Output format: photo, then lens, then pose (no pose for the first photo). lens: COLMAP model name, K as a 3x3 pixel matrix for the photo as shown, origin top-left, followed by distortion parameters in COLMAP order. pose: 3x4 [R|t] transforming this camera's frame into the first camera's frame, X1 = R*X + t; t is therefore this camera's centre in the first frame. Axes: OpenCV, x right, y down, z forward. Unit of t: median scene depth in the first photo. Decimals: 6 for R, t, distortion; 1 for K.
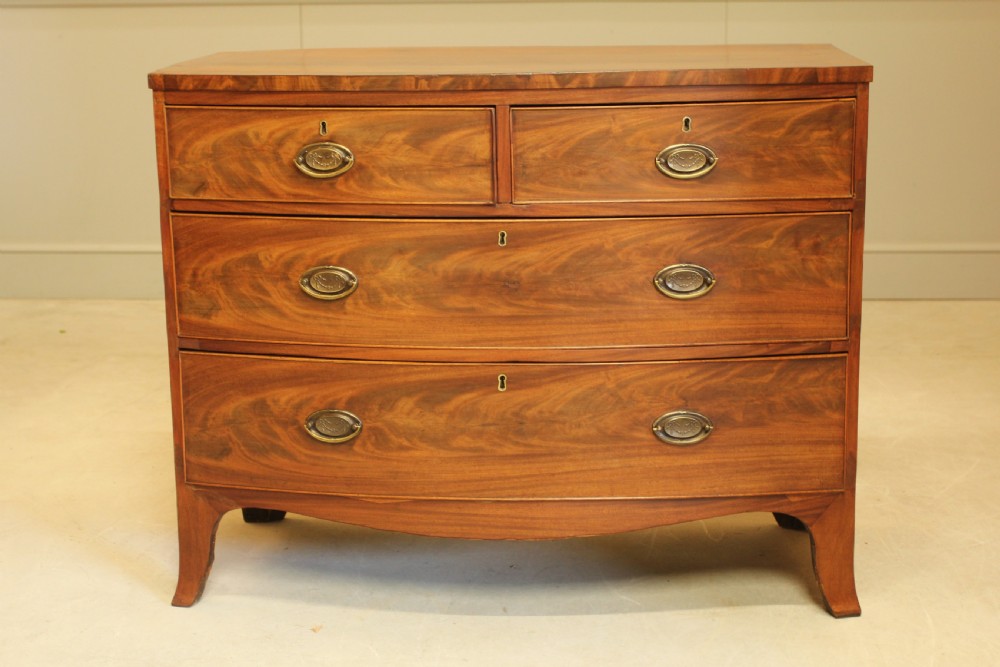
lens RADIAL K [[1743.8, 0, 505.7], [0, 1743.8, 325.3], [0, 0, 1]] dist [0.018285, 0.000000]
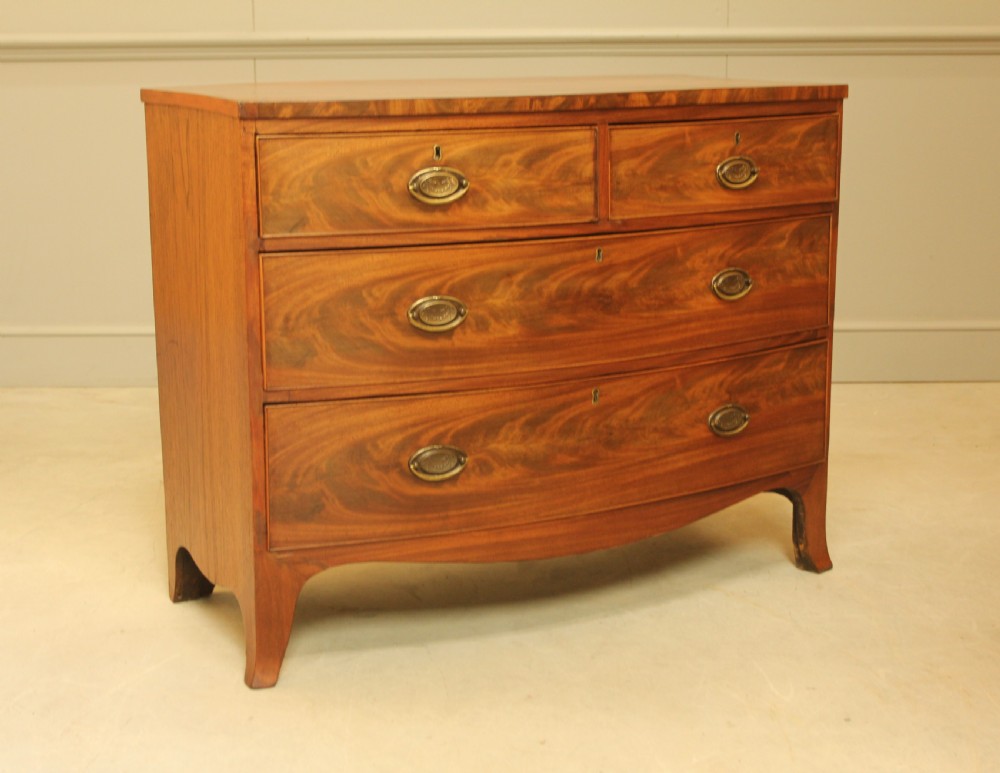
lens RADIAL K [[1652.8, 0, 502.9], [0, 1652.8, 389.2], [0, 0, 1]] dist [-0.025426, 0.000000]
pose [[0.831590, -0.107303, 0.544925, -0.578044], [0.111895, 0.993409, 0.024857, -0.001669], [-0.544001, 0.040304, 0.838116, 0.215869]]
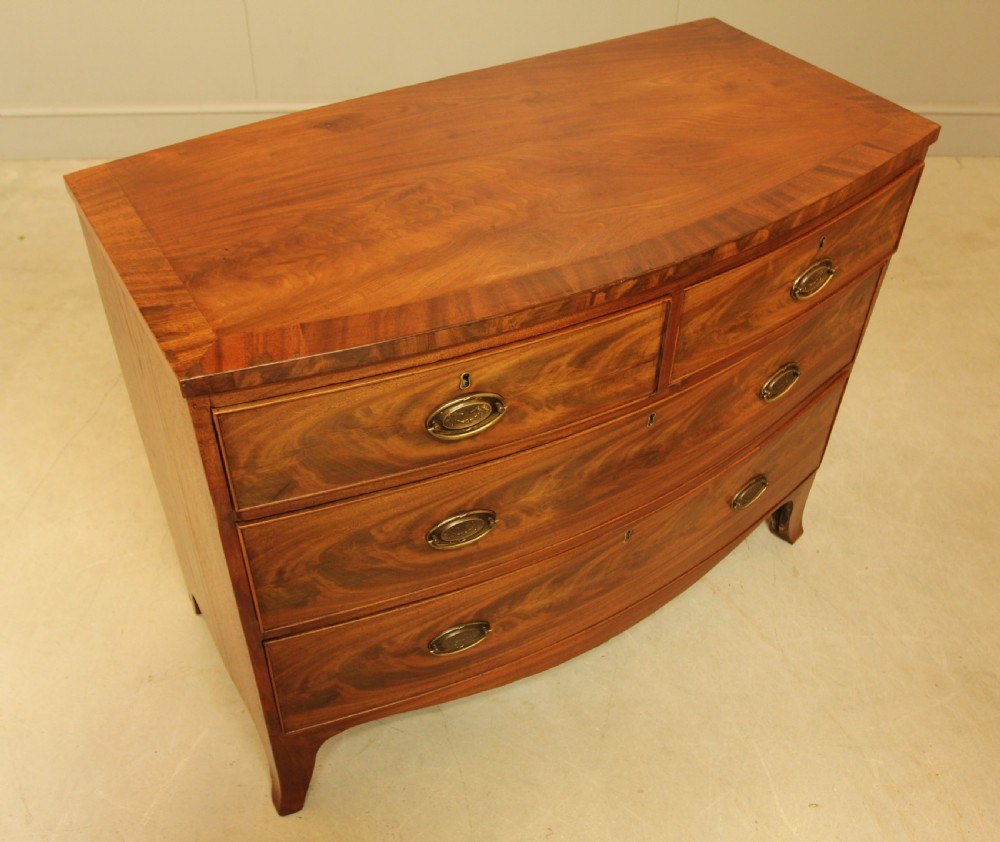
lens RADIAL K [[983.3, 0, 479.0], [0, 983.3, 423.9], [0, 0, 1]] dist [-0.074209, 0.000000]
pose [[0.806625, -0.376335, 0.455771, -0.284338], [0.100431, 0.847158, 0.521764, -0.301543], [-0.582468, -0.375095, 0.721134, 0.691843]]
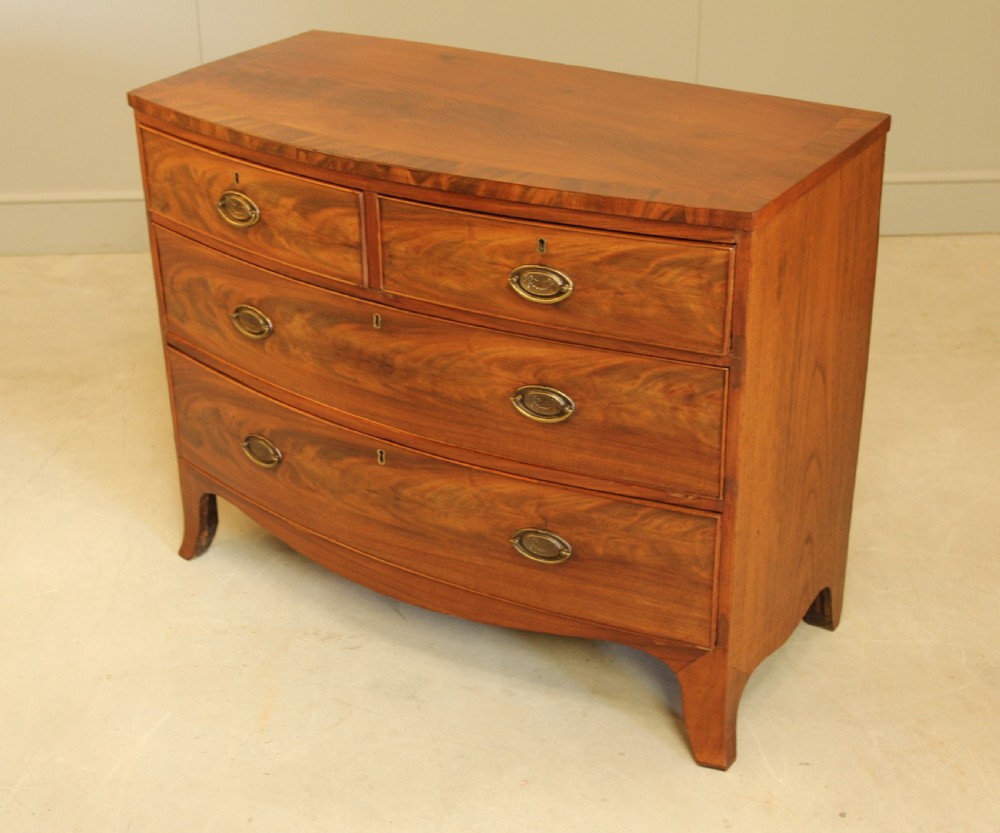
lens RADIAL K [[1621.8, 0, 463.6], [0, 1621.8, 396.9], [0, 0, 1]] dist [-0.020049, 0.000000]
pose [[0.857467, 0.221155, -0.464587, 0.458397], [-0.099094, 0.956994, 0.272659, -0.255211], [0.504906, -0.187759, 0.842506, 0.257044]]
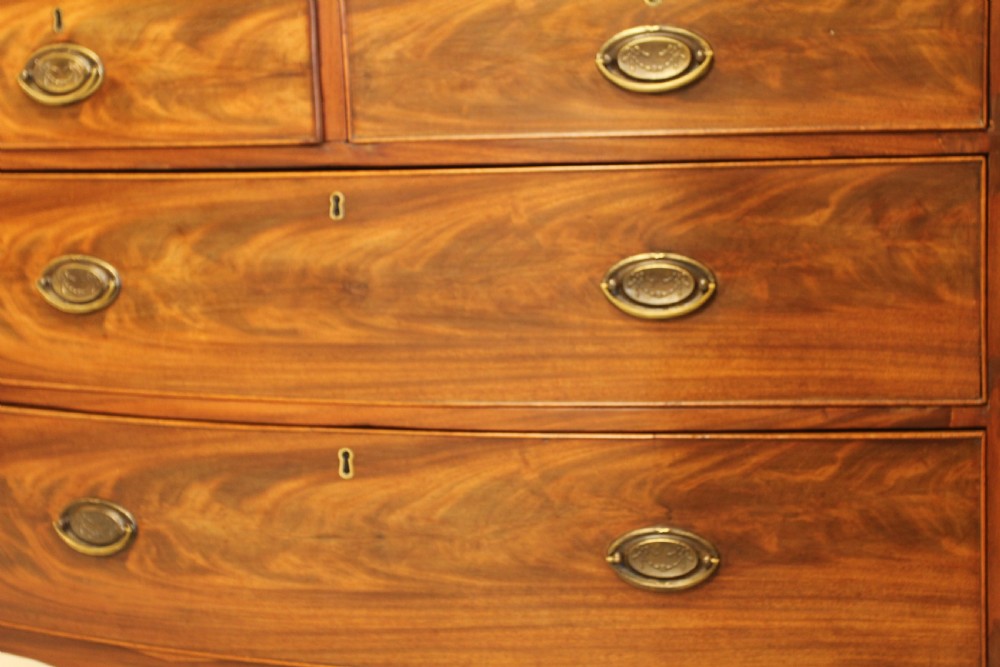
lens RADIAL K [[1743.8, 0, 502.2], [0, 1743.8, 328.9], [0, 0, 1]] dist [0.018285, 0.000000]
pose [[0.968284, 0.017269, -0.249256, 0.188321], [-0.031672, 0.998044, -0.053890, 0.018430], [0.247838, 0.060075, 0.966937, 0.462869]]
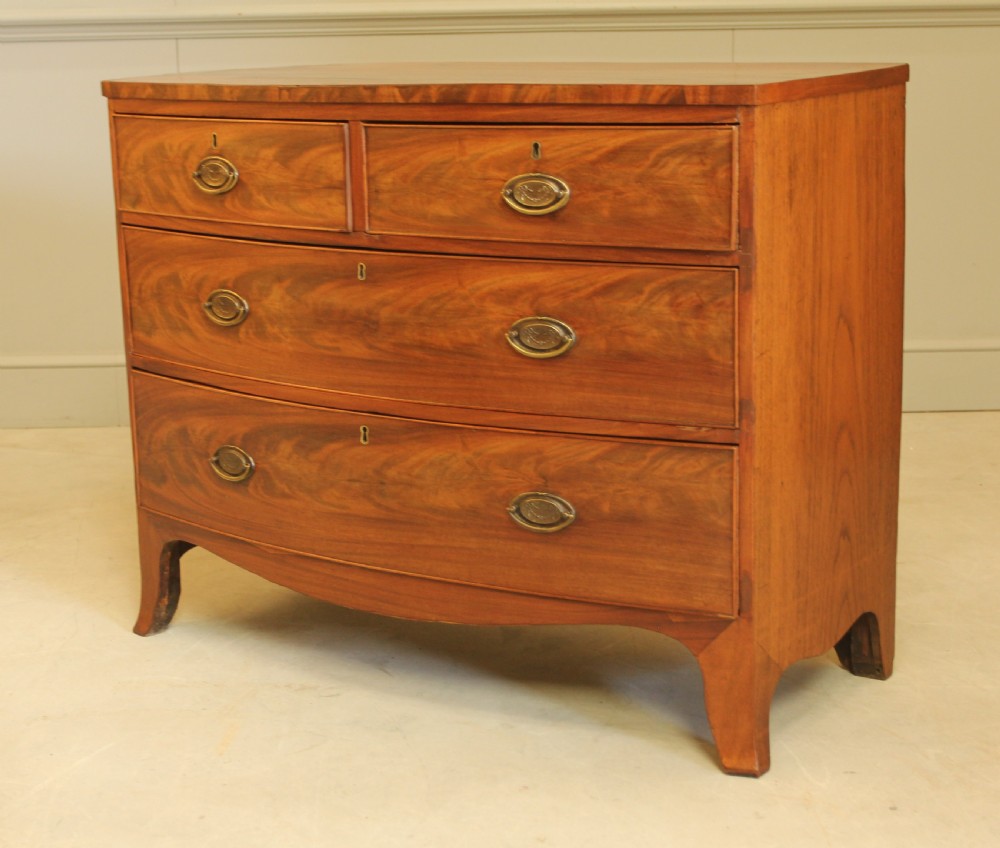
lens RADIAL K [[1932.9, 0, 499.9], [0, 1932.9, 398.9], [0, 0, 1]] dist [0.016106, 0.000000]
pose [[0.859004, 0.099363, -0.502235, 0.551280], [-0.099908, 0.994659, 0.025906, -0.017651], [0.502127, 0.027923, 0.864343, 0.183915]]
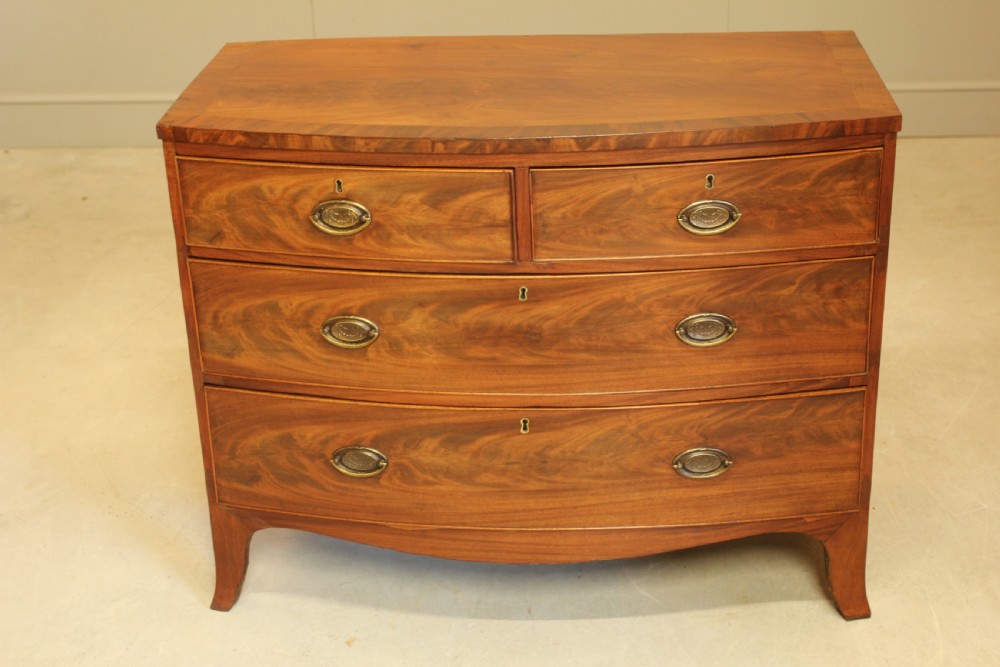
lens RADIAL K [[1617.2, 0, 503.1], [0, 1617.2, 323.5], [0, 0, 1]] dist [0.013970, 0.000000]
pose [[0.999805, -0.019584, -0.002427, -0.011234], [0.019662, 0.978102, 0.207194, -0.220869], [-0.001684, -0.207201, 0.978297, 0.092791]]
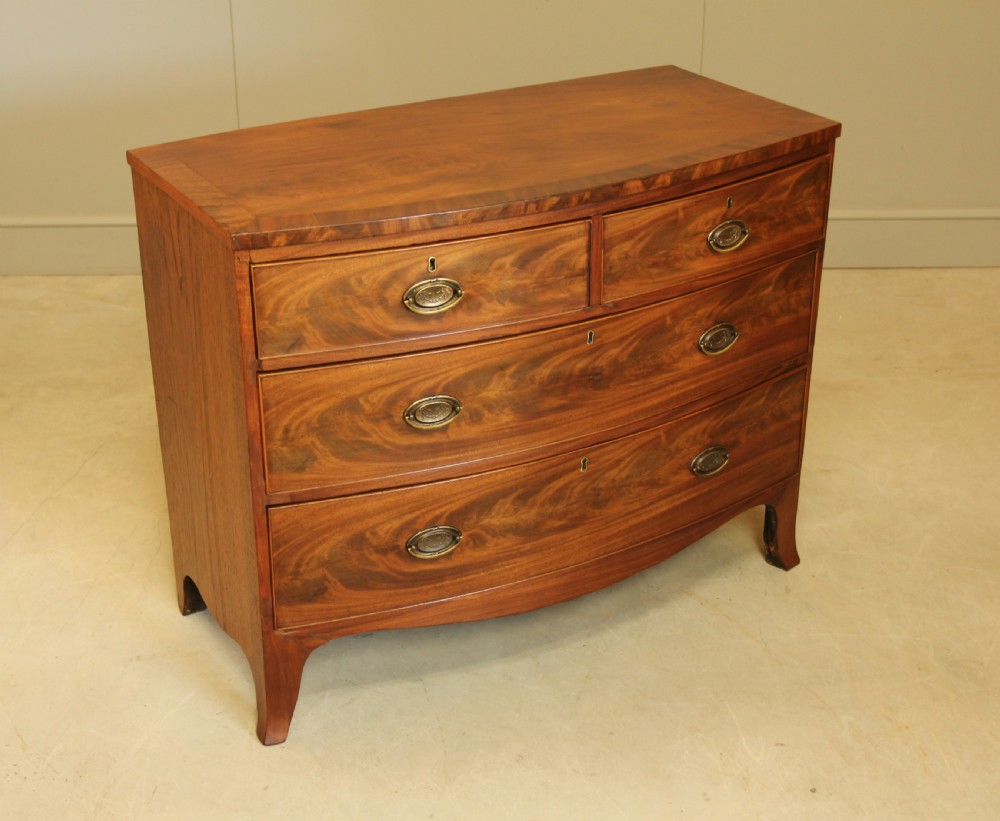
lens RADIAL K [[1569.8, 0, 473.9], [0, 1569.8, 450.4], [0, 0, 1]] dist [-0.056280, 0.000000]
pose [[0.826120, -0.247429, 0.506265, -0.540210], [0.114782, 0.953493, 0.278705, -0.249916], [-0.551679, -0.172134, 0.816100, 0.260368]]
